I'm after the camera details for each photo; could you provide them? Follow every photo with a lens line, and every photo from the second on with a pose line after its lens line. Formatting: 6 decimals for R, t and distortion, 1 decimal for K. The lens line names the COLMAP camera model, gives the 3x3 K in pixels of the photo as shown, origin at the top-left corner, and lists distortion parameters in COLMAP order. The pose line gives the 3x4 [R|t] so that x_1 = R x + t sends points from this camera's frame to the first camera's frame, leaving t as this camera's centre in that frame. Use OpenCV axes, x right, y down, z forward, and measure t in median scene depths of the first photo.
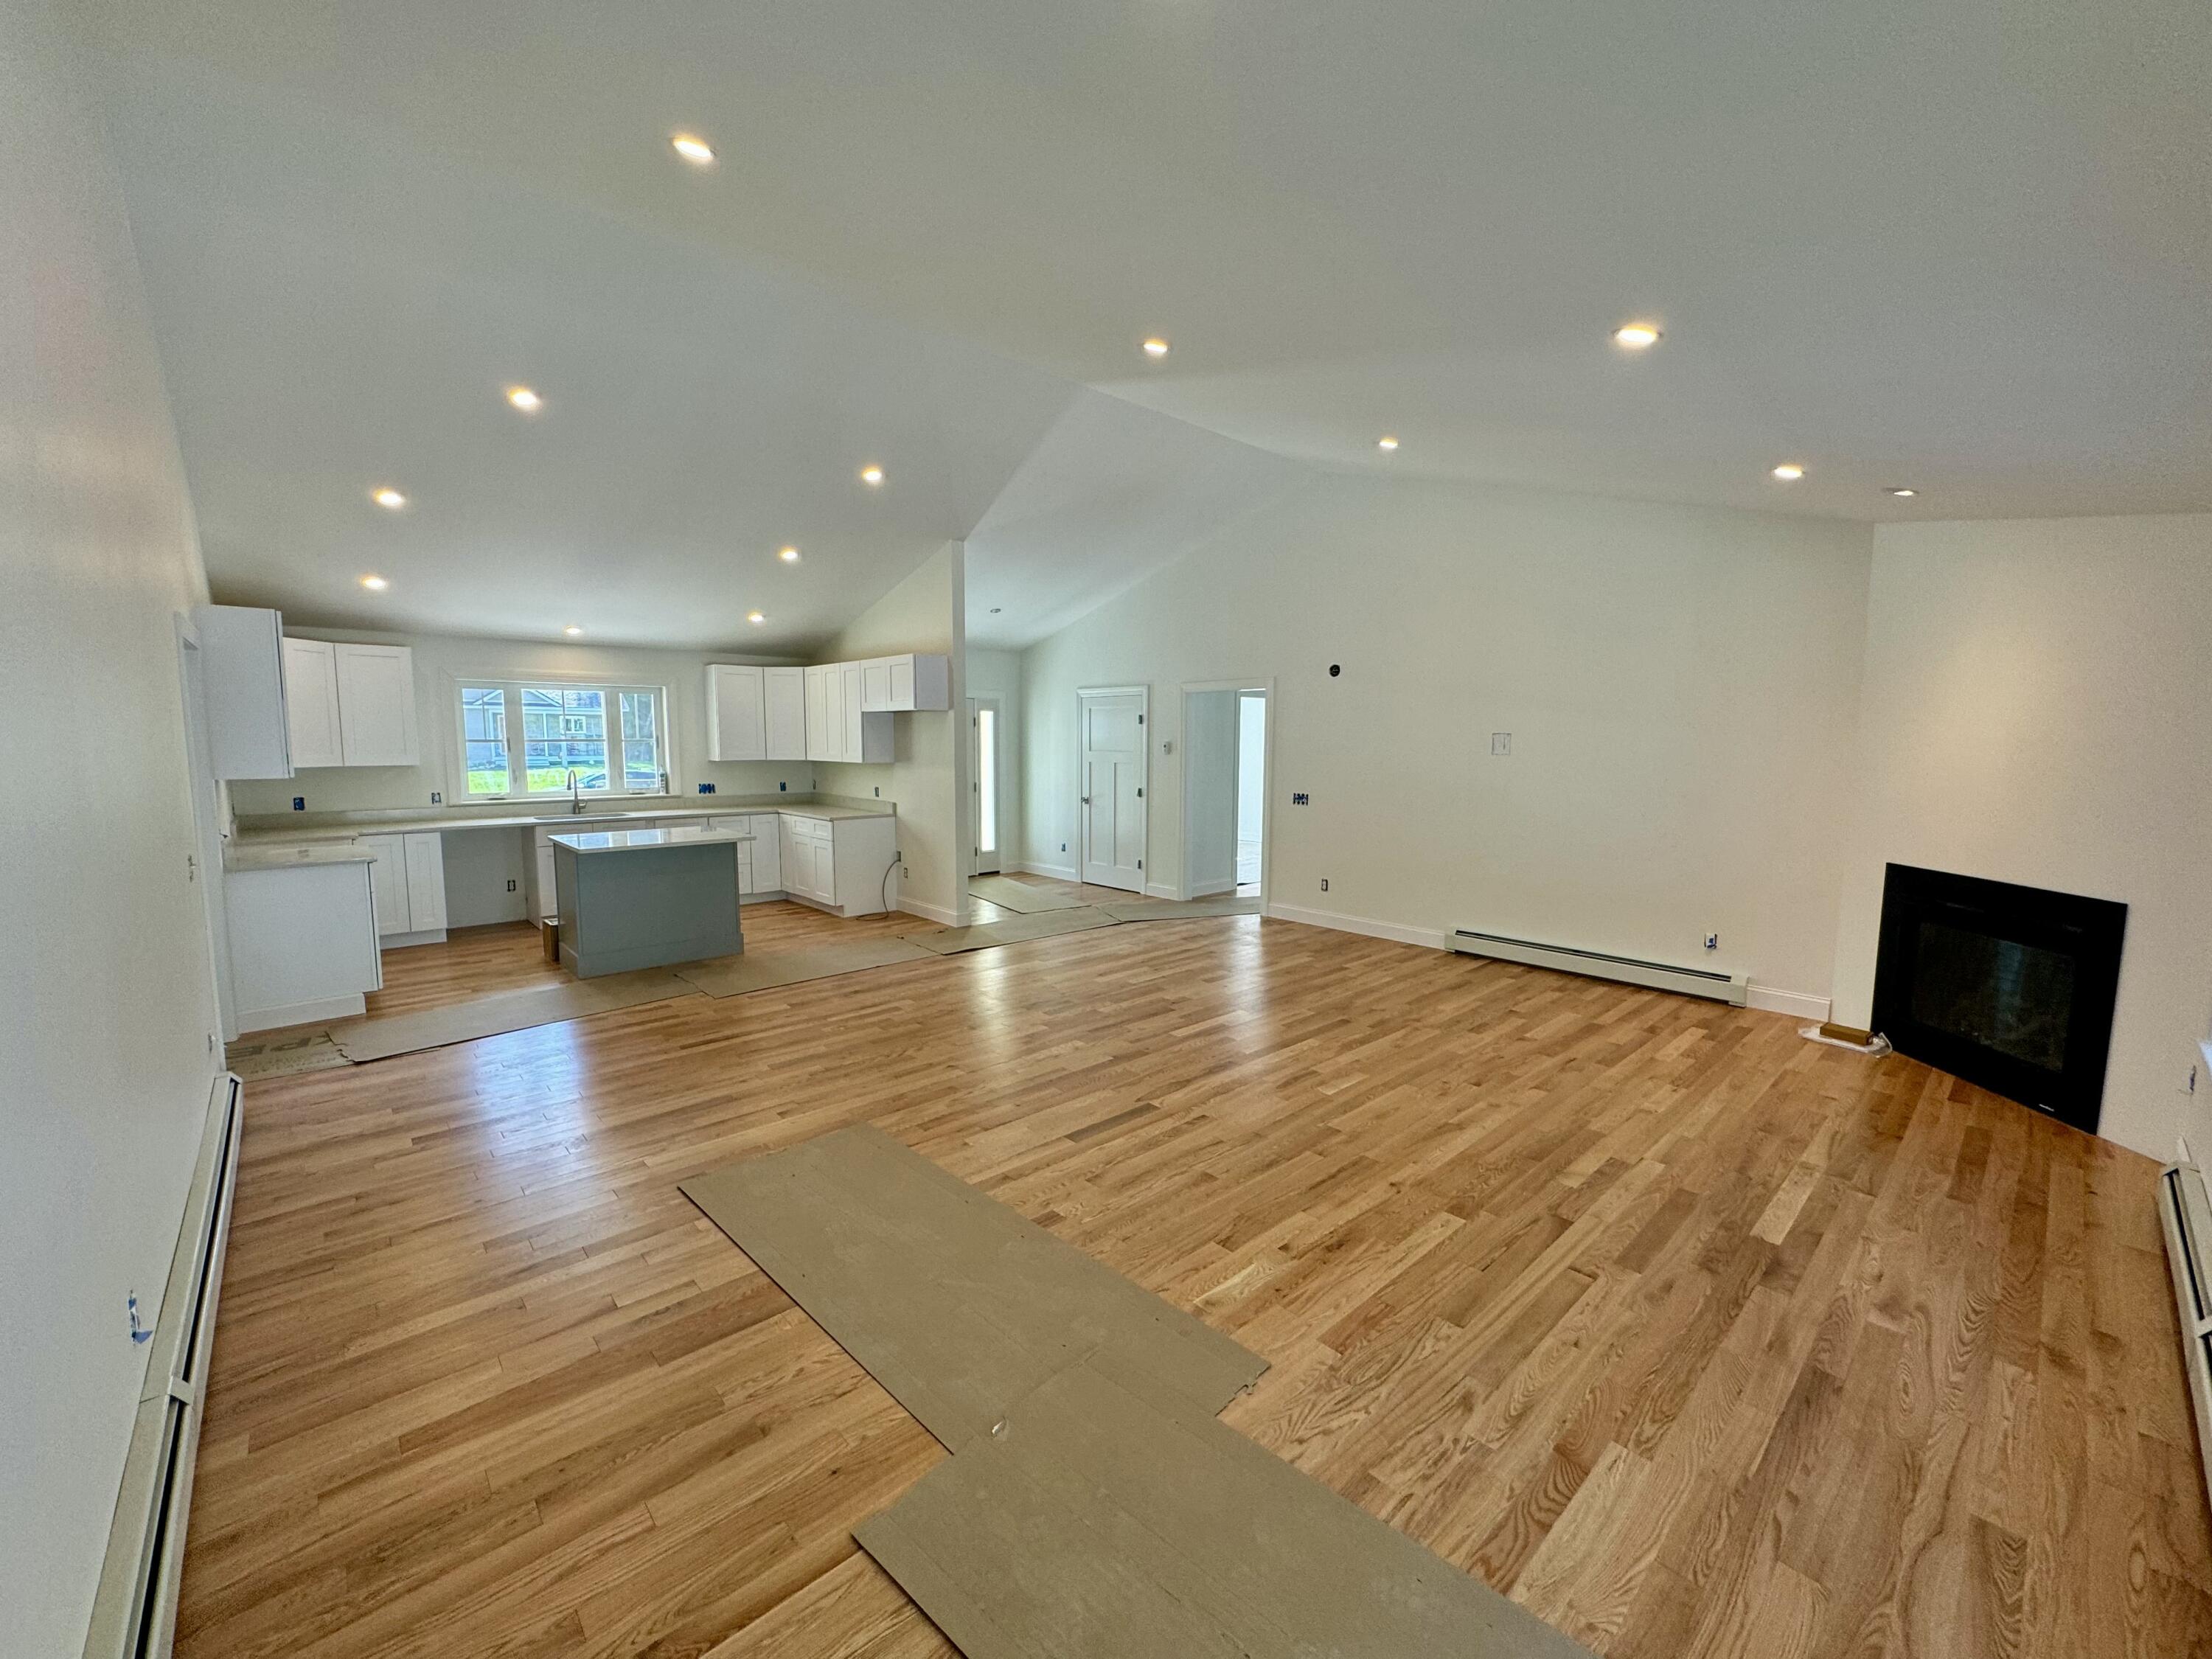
lens RADIAL K [[881.4, 0, 1101.9], [0, 881.4, 828.5], [0, 0, 1]] dist [-0.003774, 0.000279]
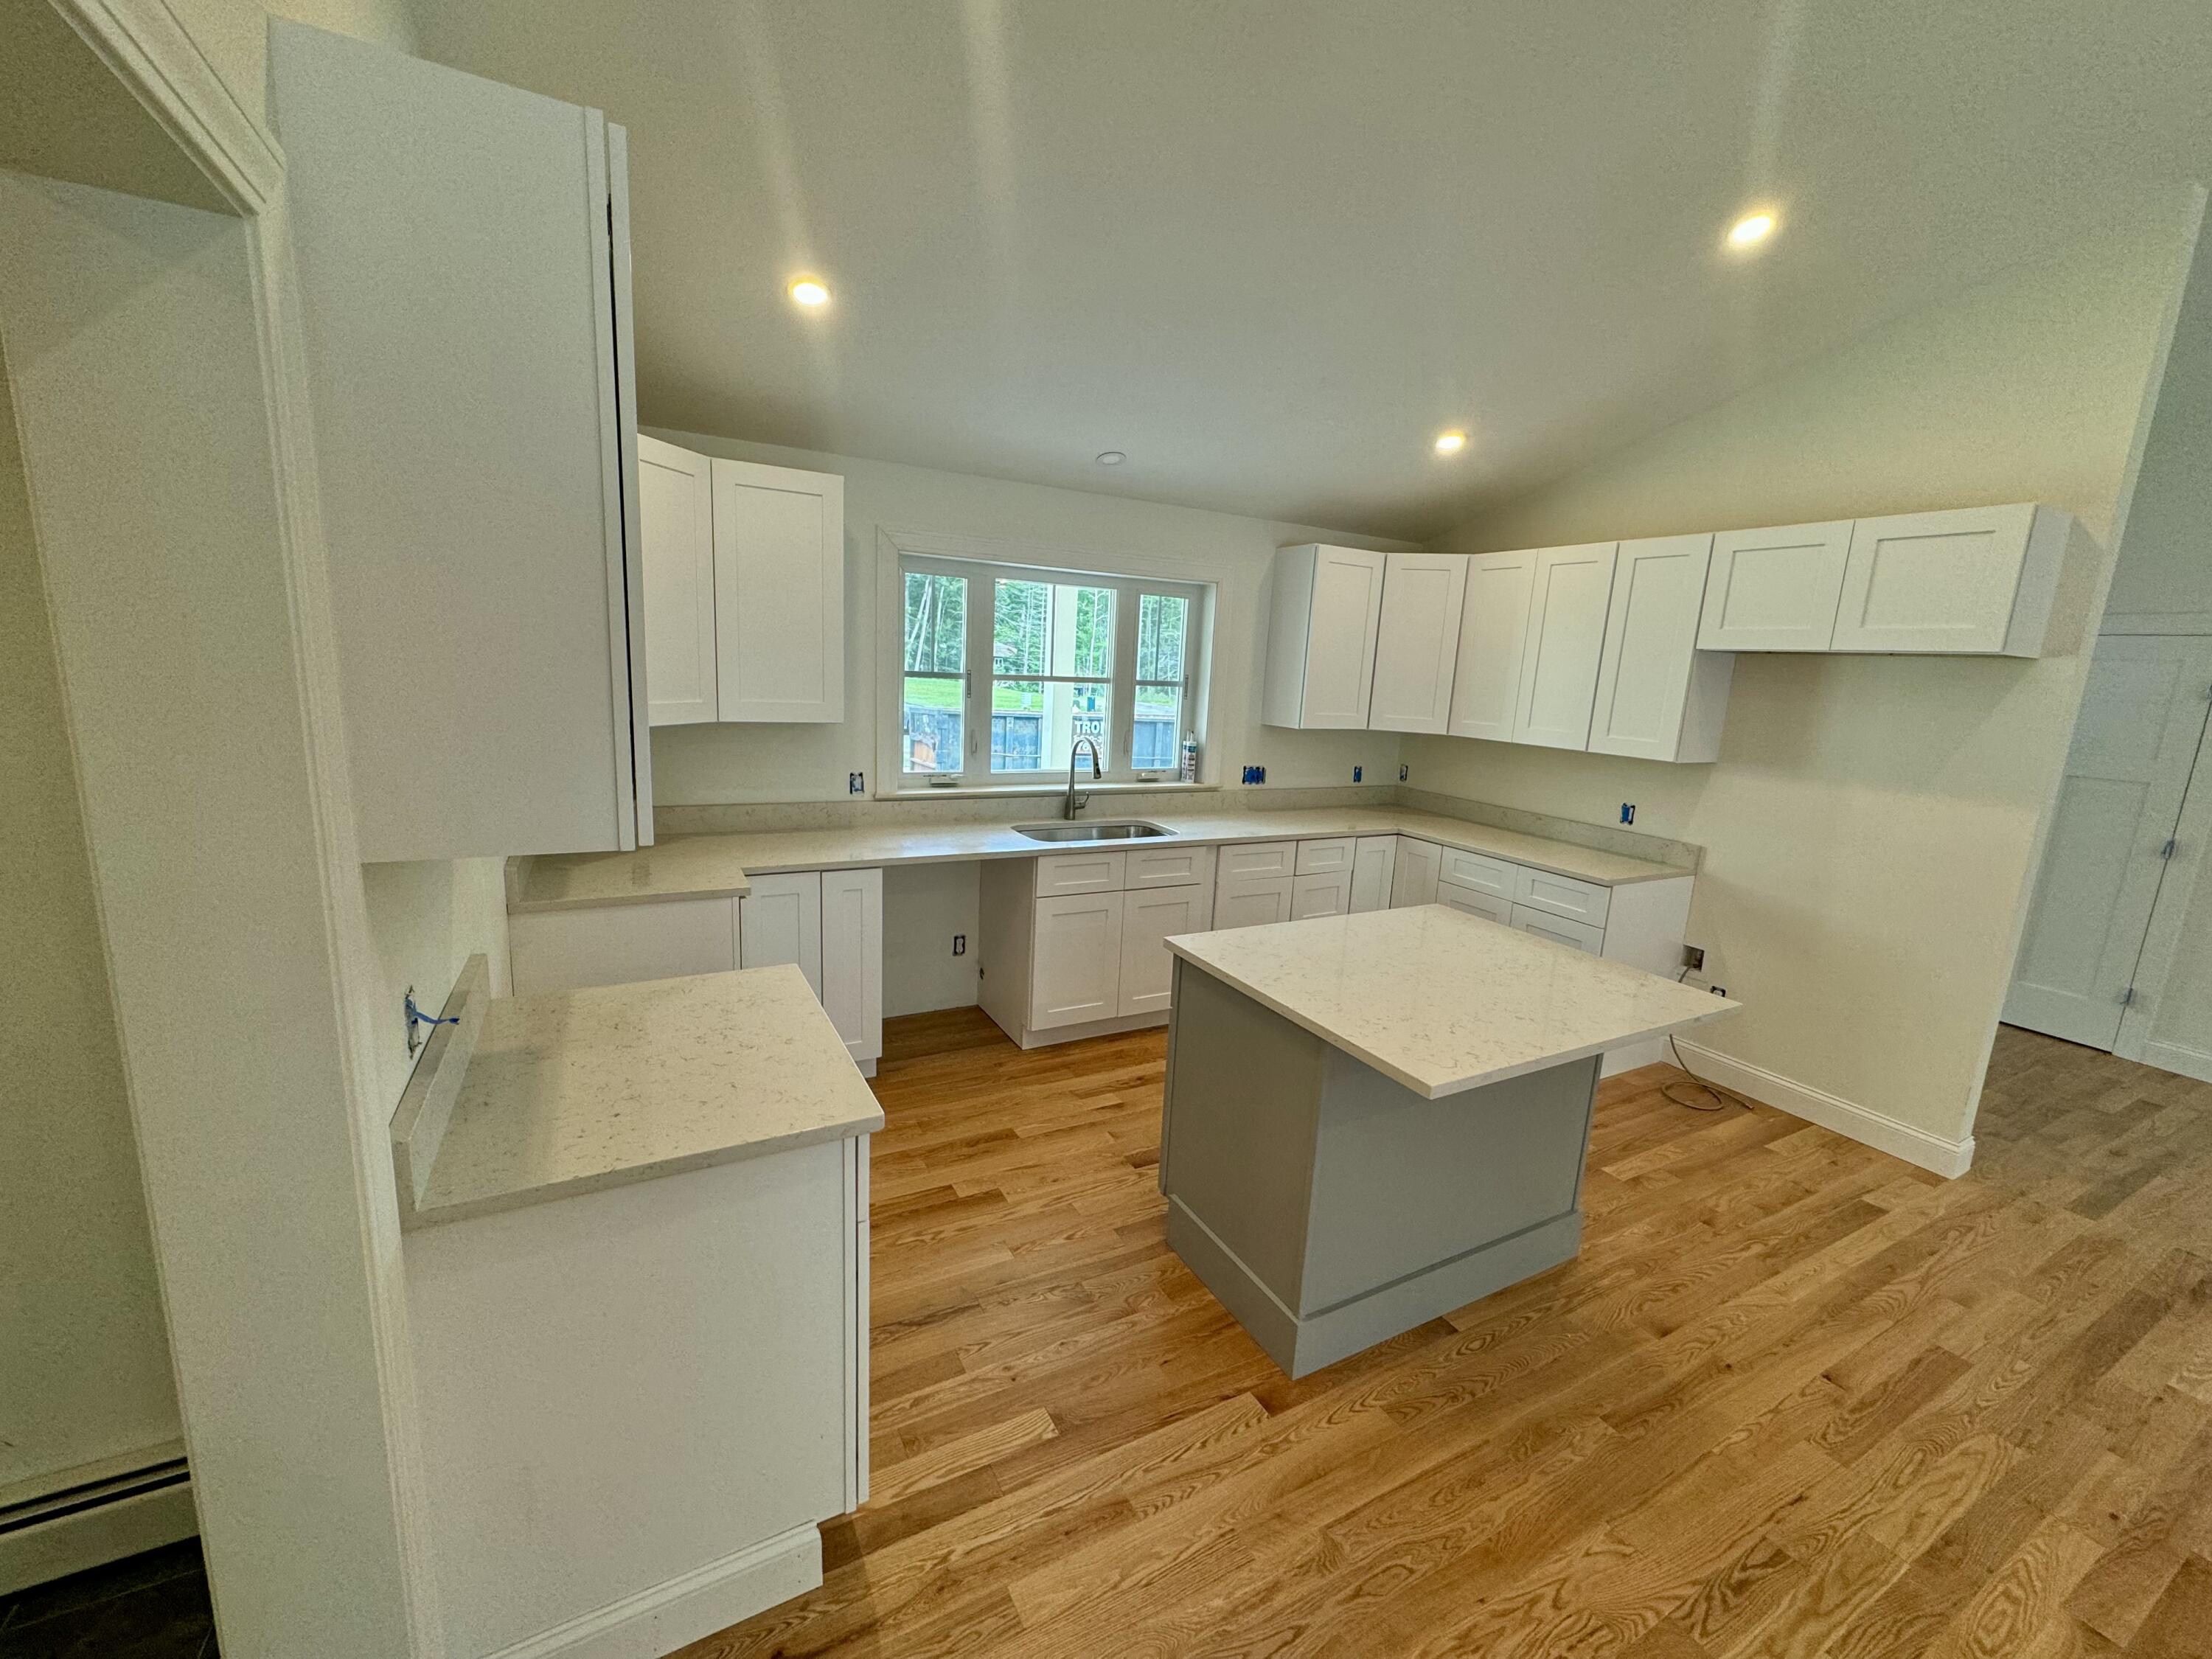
lens RADIAL K [[881.4, 0, 1099.0], [0, 881.4, 826.8], [0, 0, 1]] dist [-0.003774, 0.000279]
pose [[0.968452, 0.089474, -0.232582, -0.541923], [-0.071902, 0.993954, 0.082981, -0.068589], [0.238601, -0.063640, 0.969030, 0.577968]]
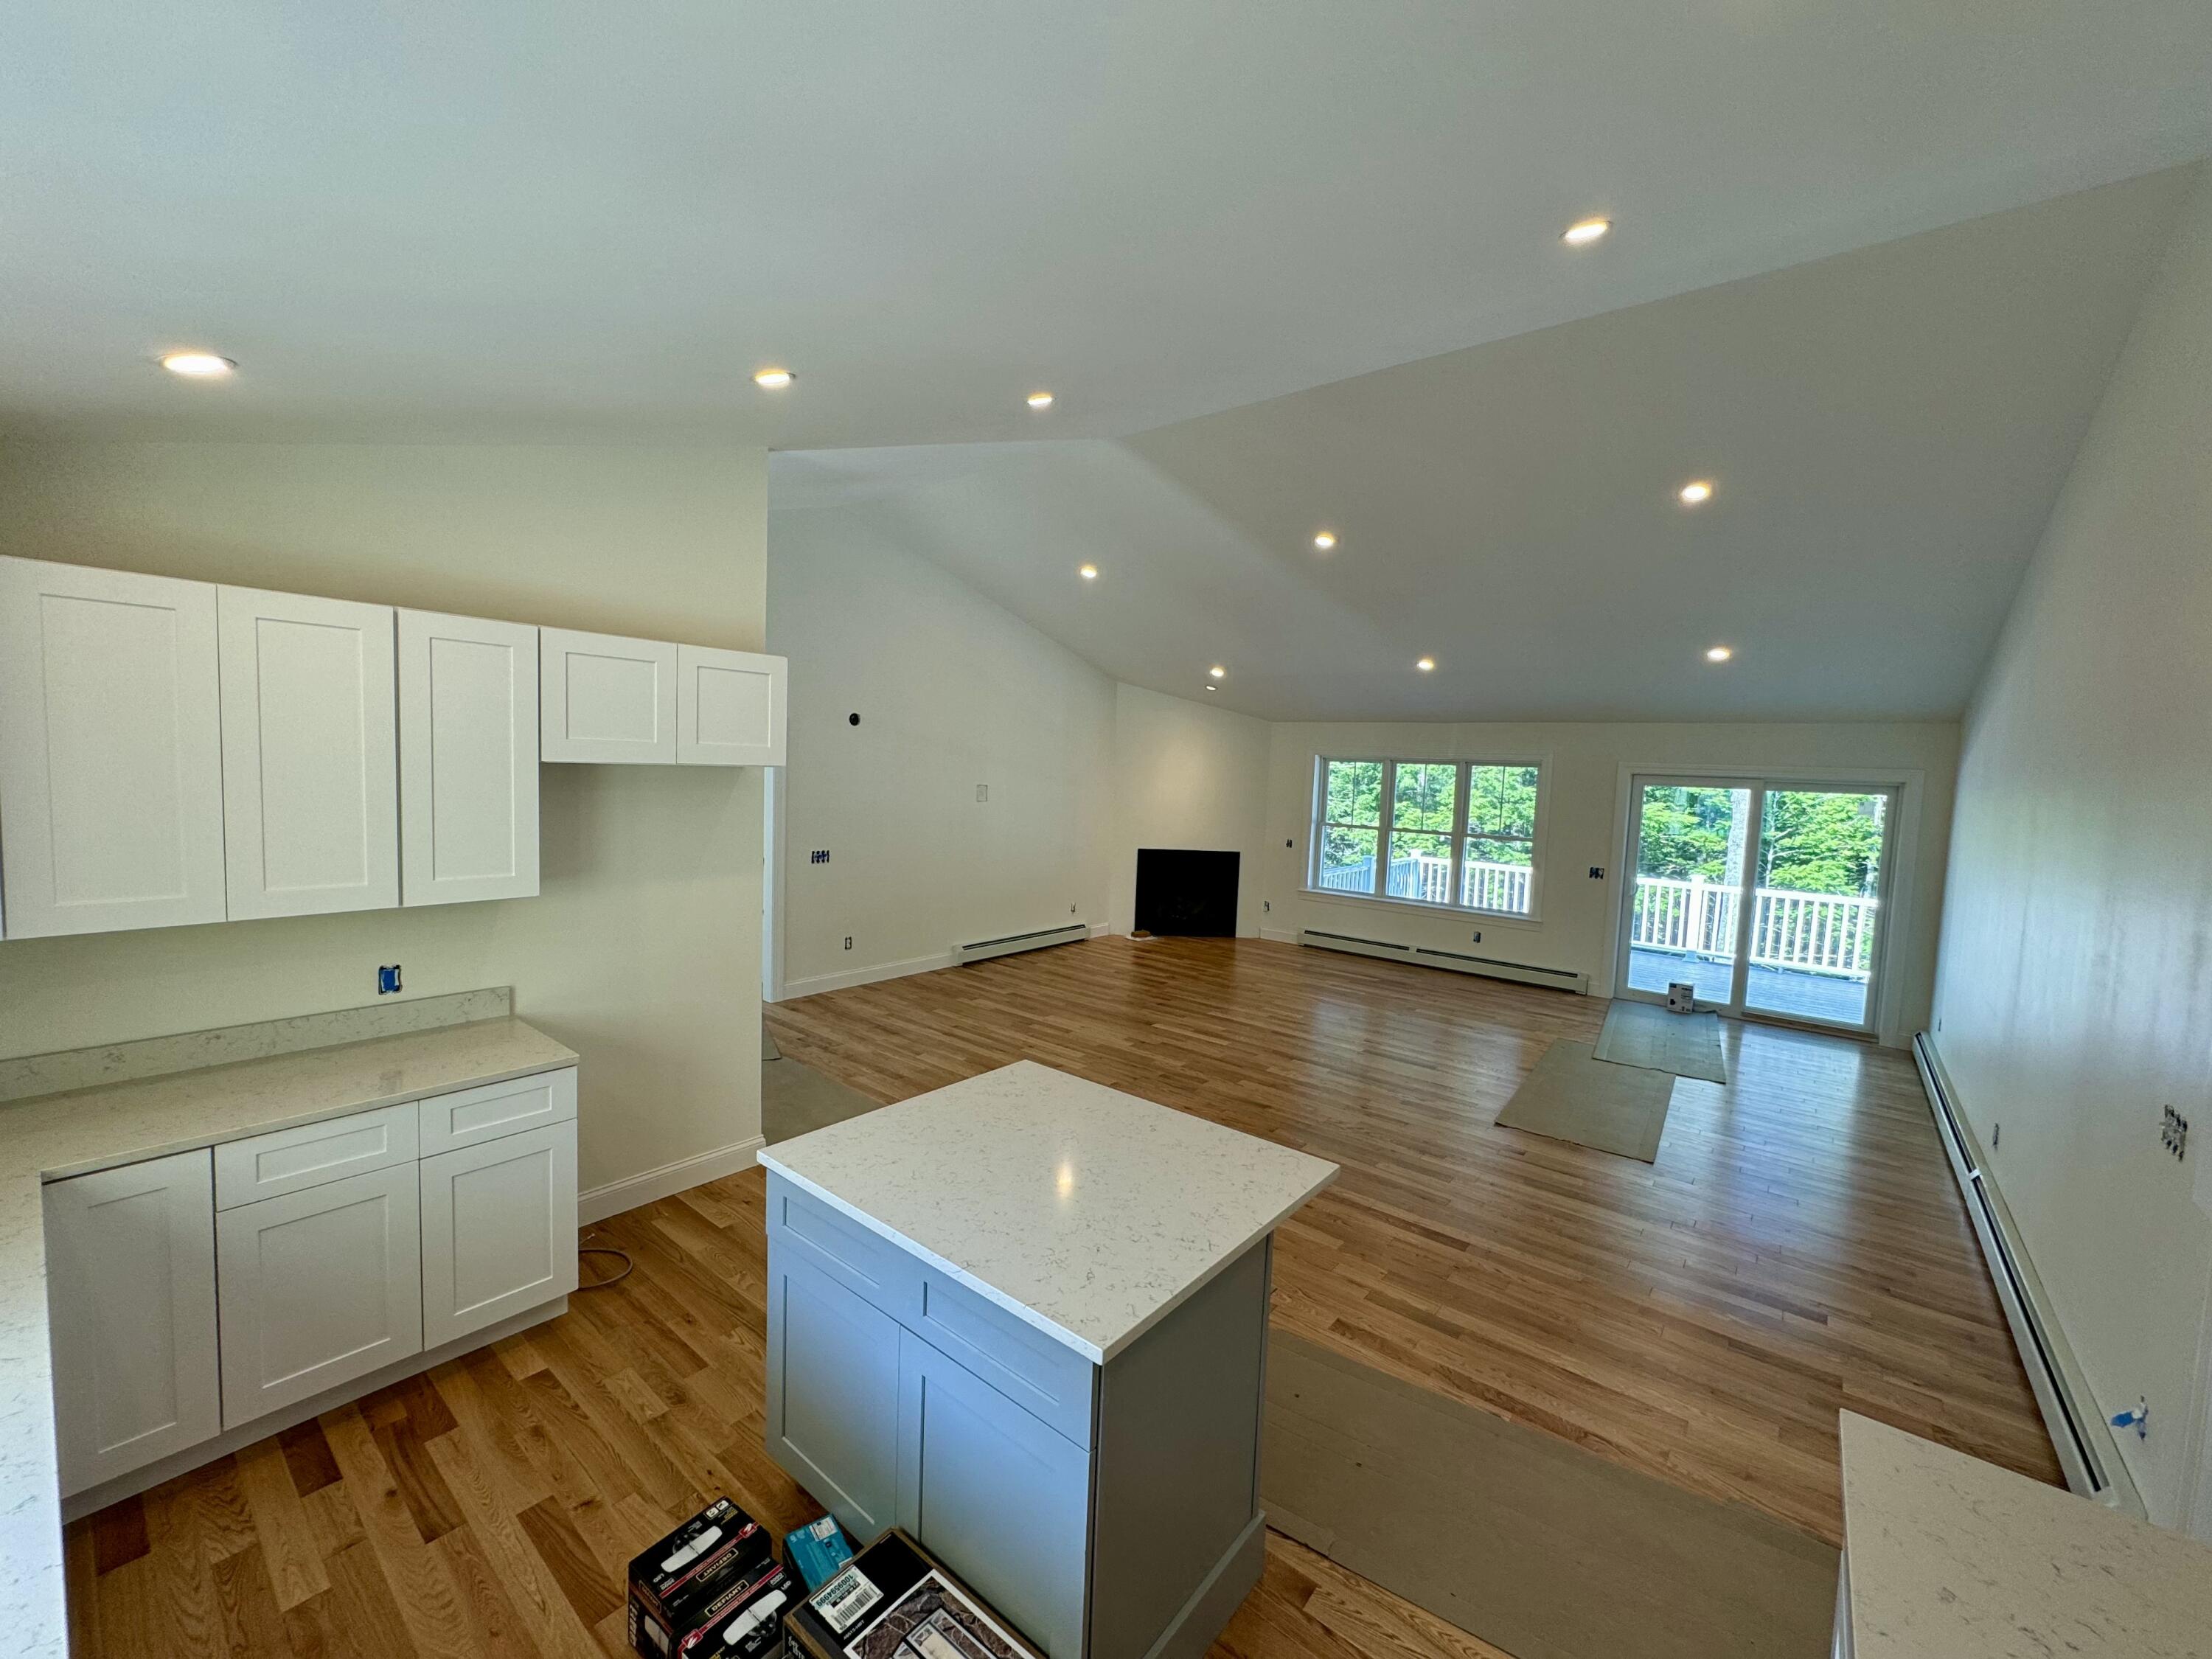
lens RADIAL K [[881.4, 0, 1102.2], [0, 881.4, 831.1], [0, 0, 1]] dist [-0.003774, 0.000279]
pose [[-0.147087, -0.085556, 0.985416, -0.810361], [0.063493, 0.993381, 0.095725, -0.146904], [-0.987084, 0.076647, -0.140681, 0.971311]]
